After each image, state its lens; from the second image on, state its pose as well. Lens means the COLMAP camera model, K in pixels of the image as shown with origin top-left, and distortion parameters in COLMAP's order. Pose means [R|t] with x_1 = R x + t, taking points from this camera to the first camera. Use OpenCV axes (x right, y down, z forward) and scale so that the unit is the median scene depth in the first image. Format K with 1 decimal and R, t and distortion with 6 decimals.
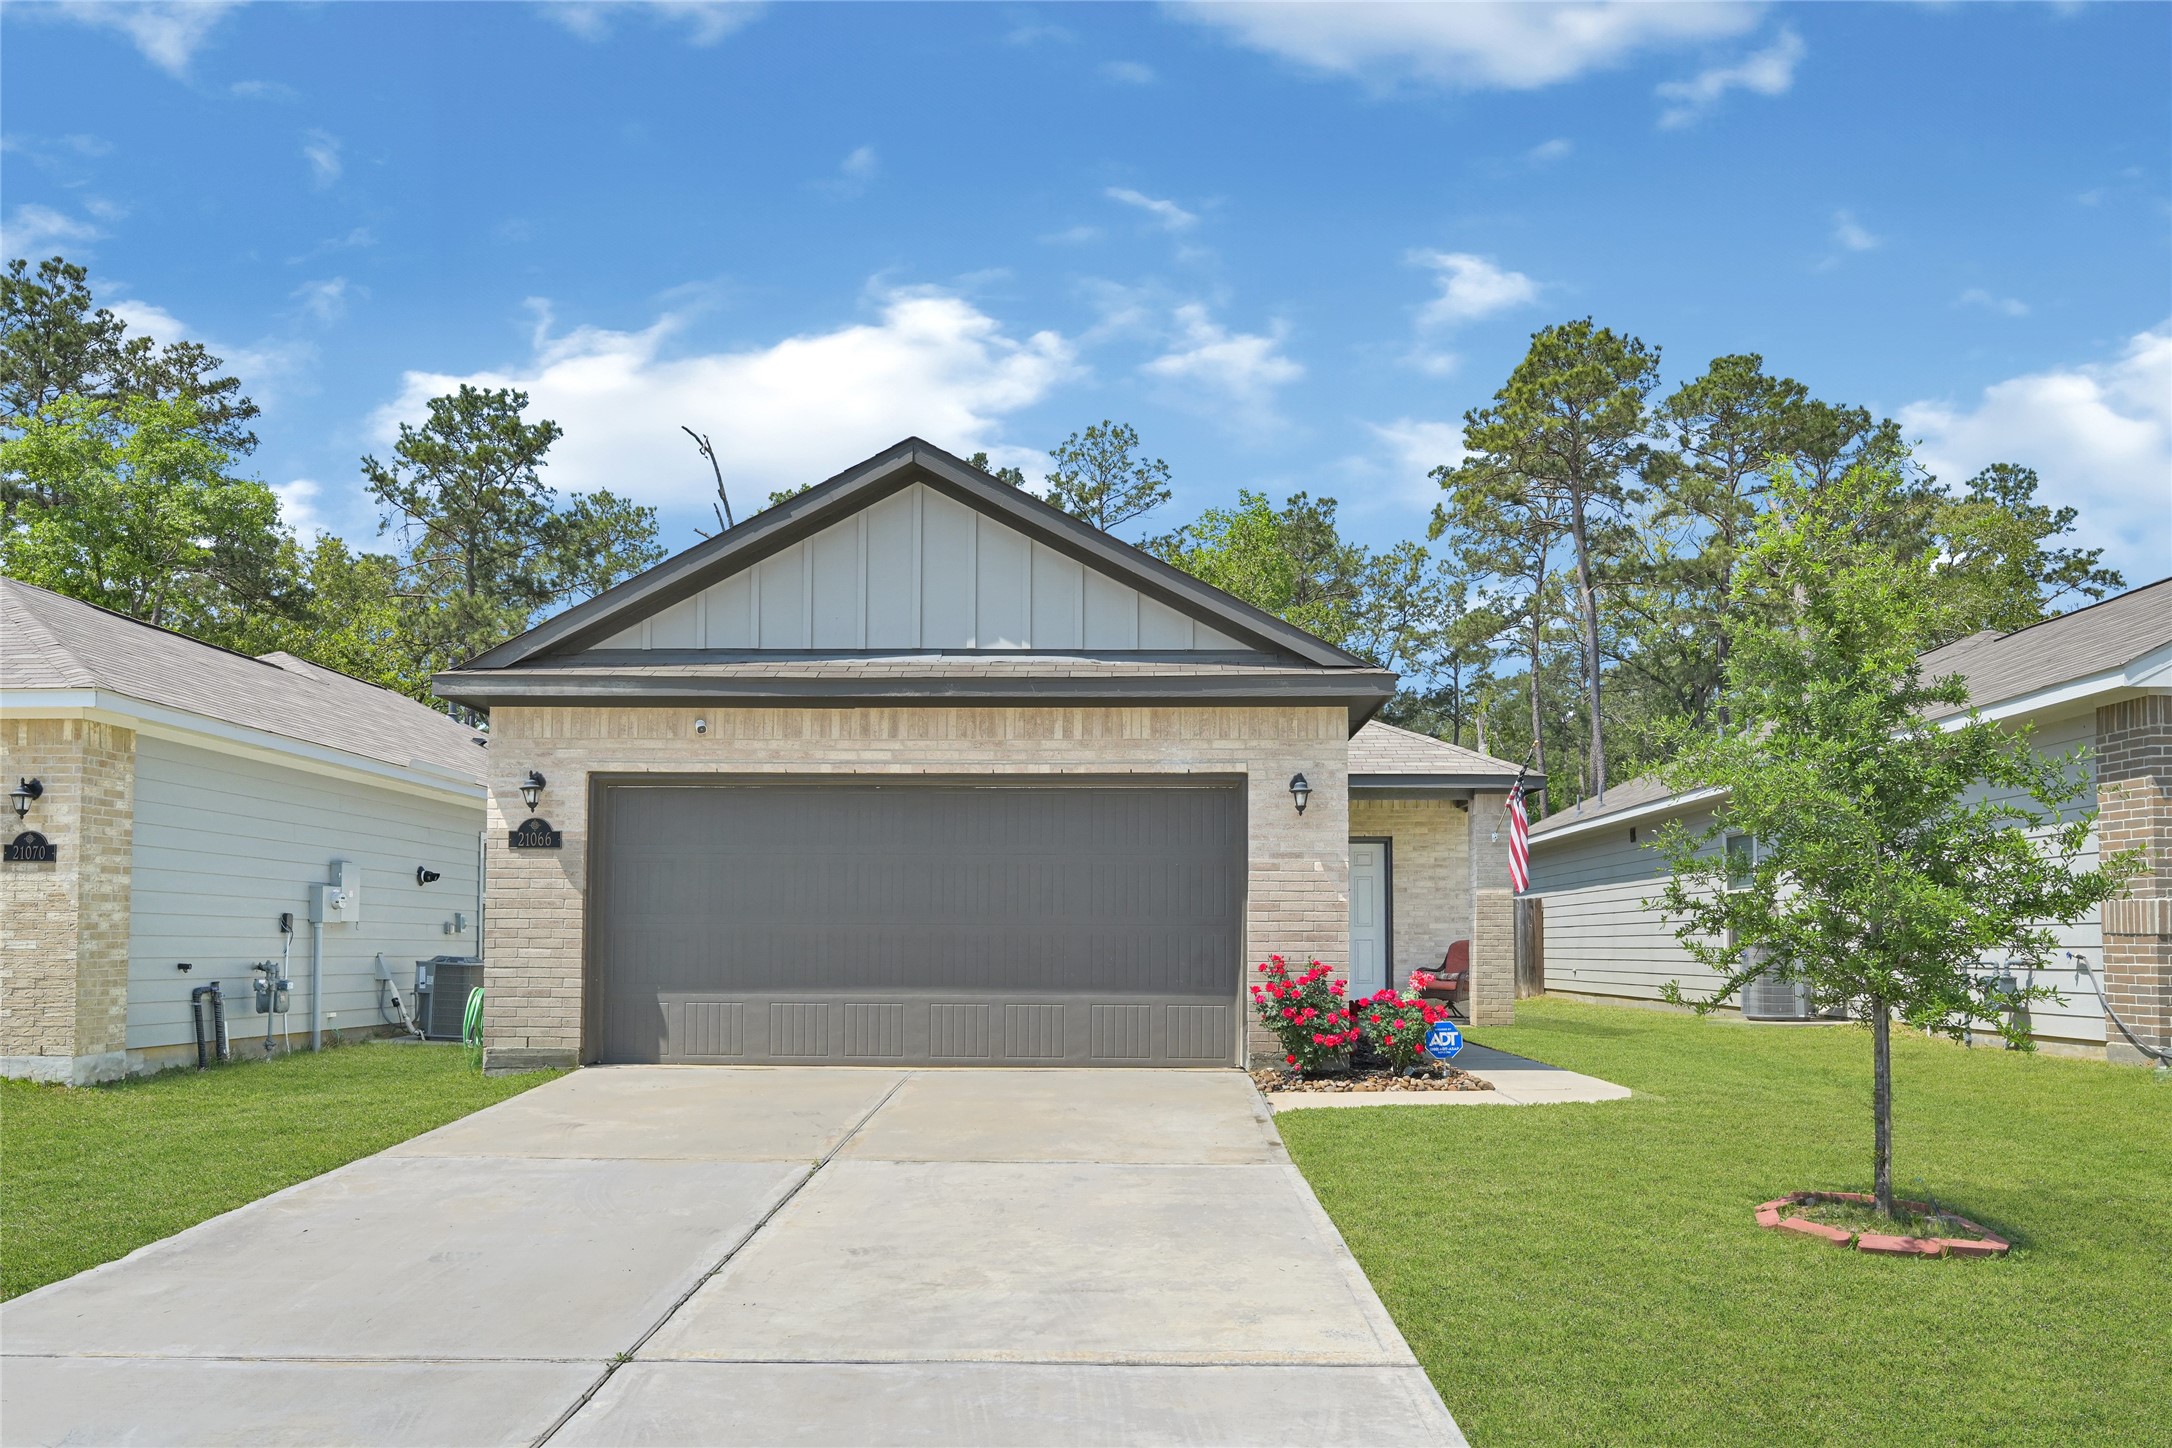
lens RADIAL K [[1527.4, 0, 1088.1], [0, 1527.4, 879.4], [0, 0, 1]] dist [-0.004316, 0.002084]
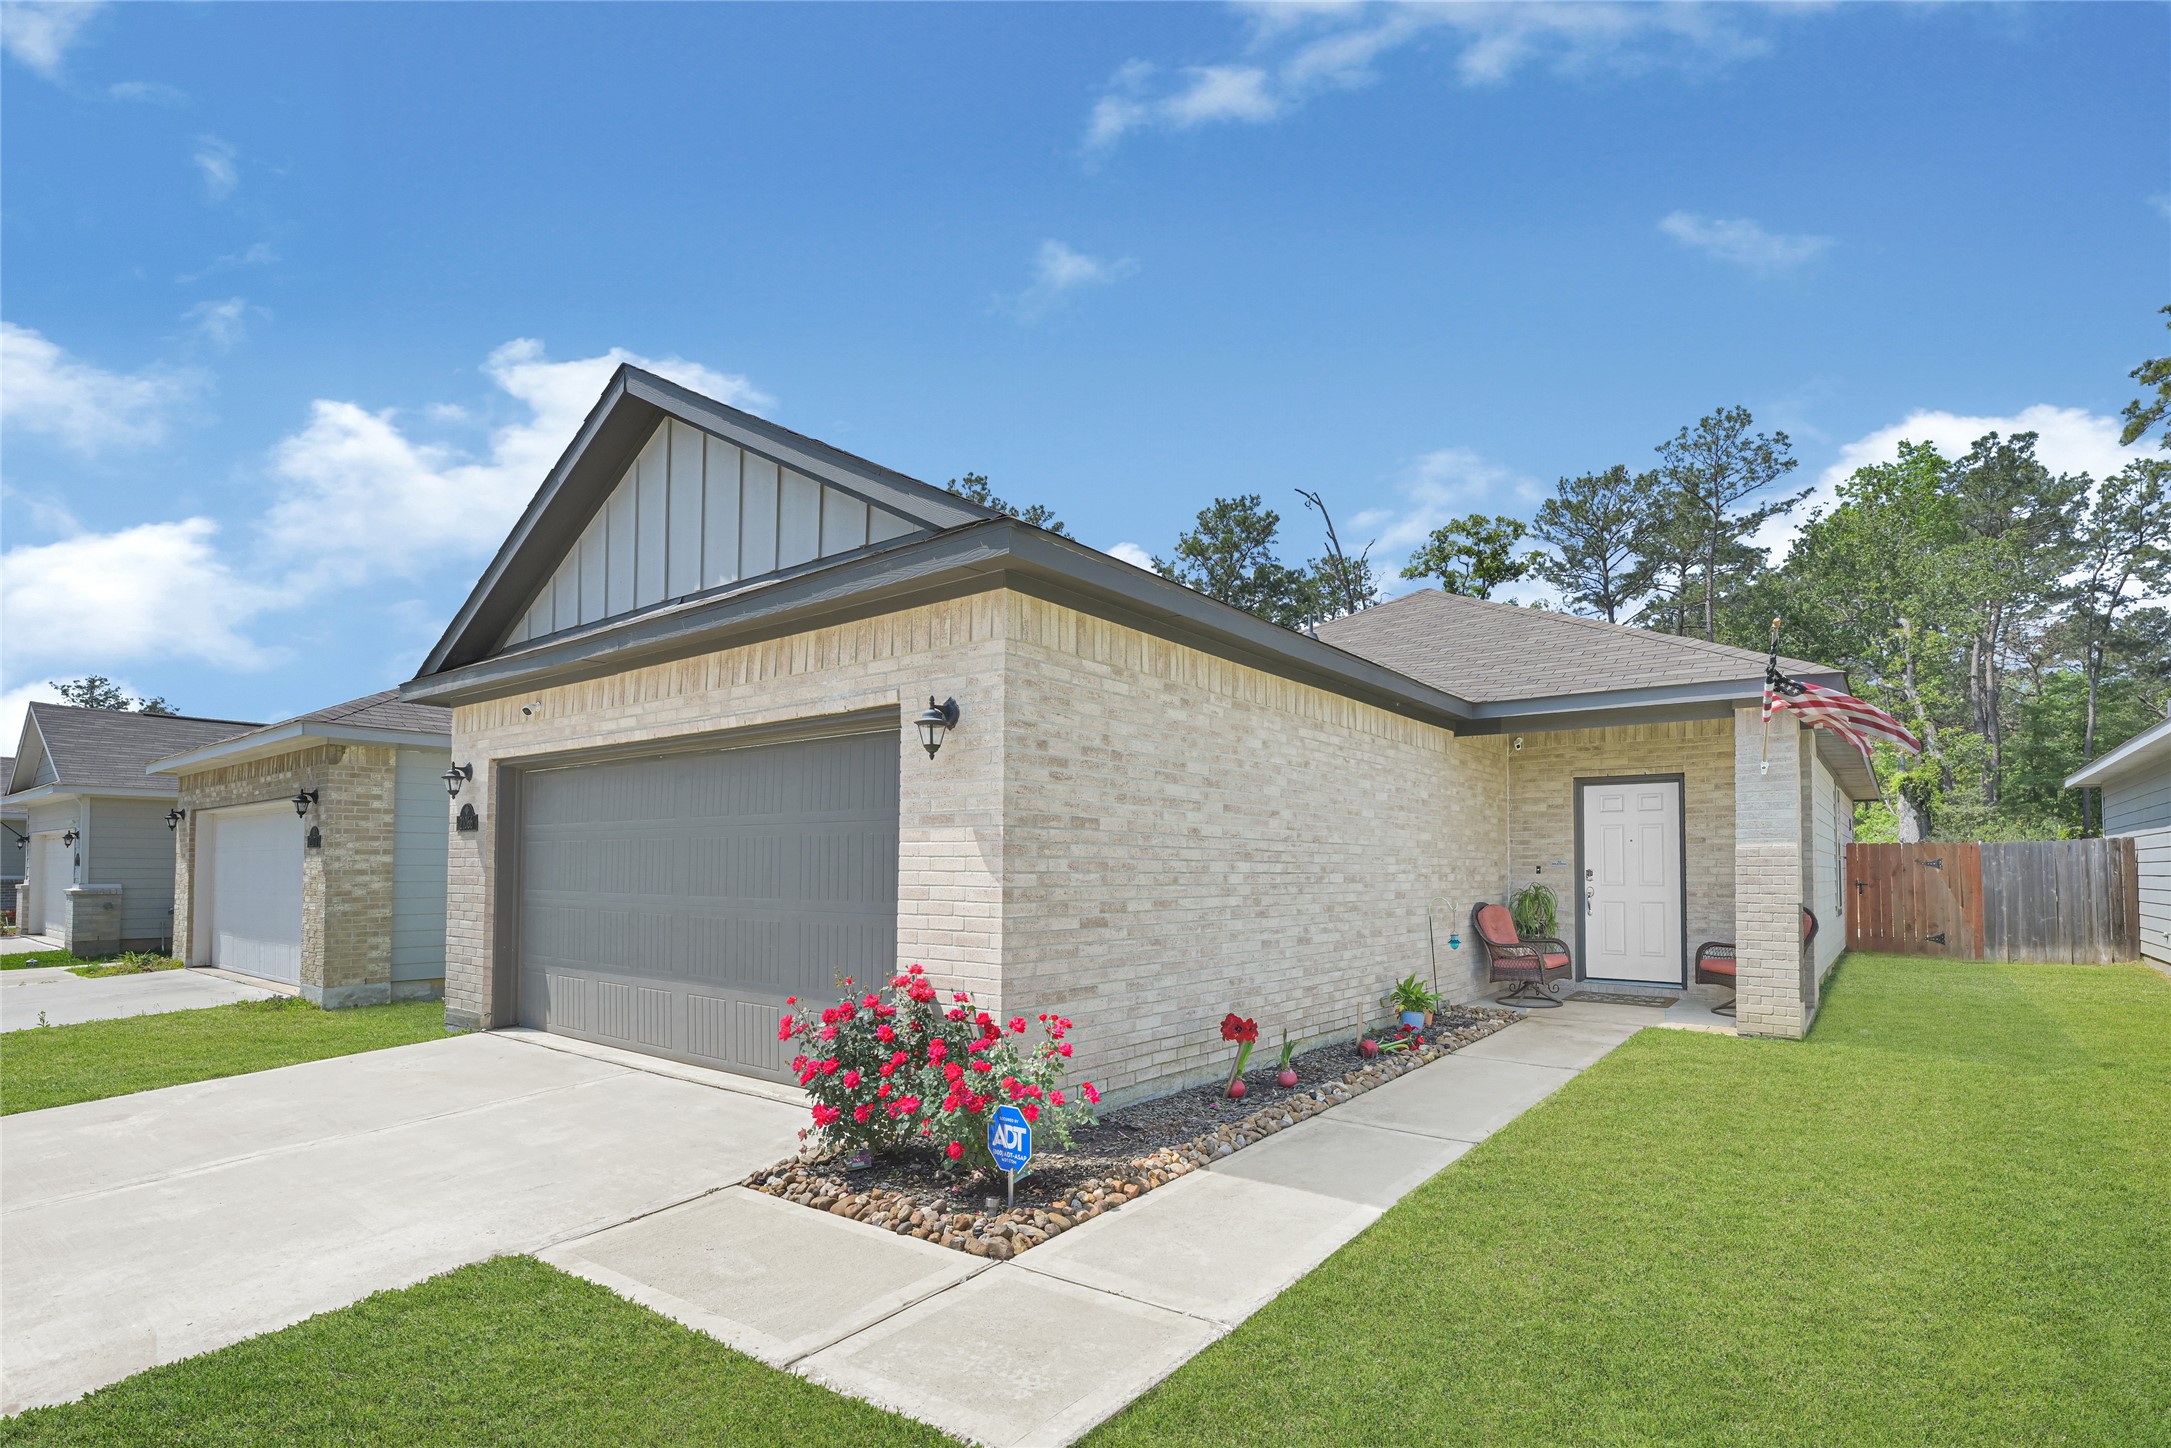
lens RADIAL K [[1025.5, 0, 1096.4], [0, 1025.5, 837.0], [0, 0, 1]] dist [0.000775, 0.001379]
pose [[0.806434, -0.017411, -0.591068, 0.434898], [0.024410, 0.999695, 0.003857, -0.007216], [0.590820, -0.017538, 0.806613, 0.635710]]
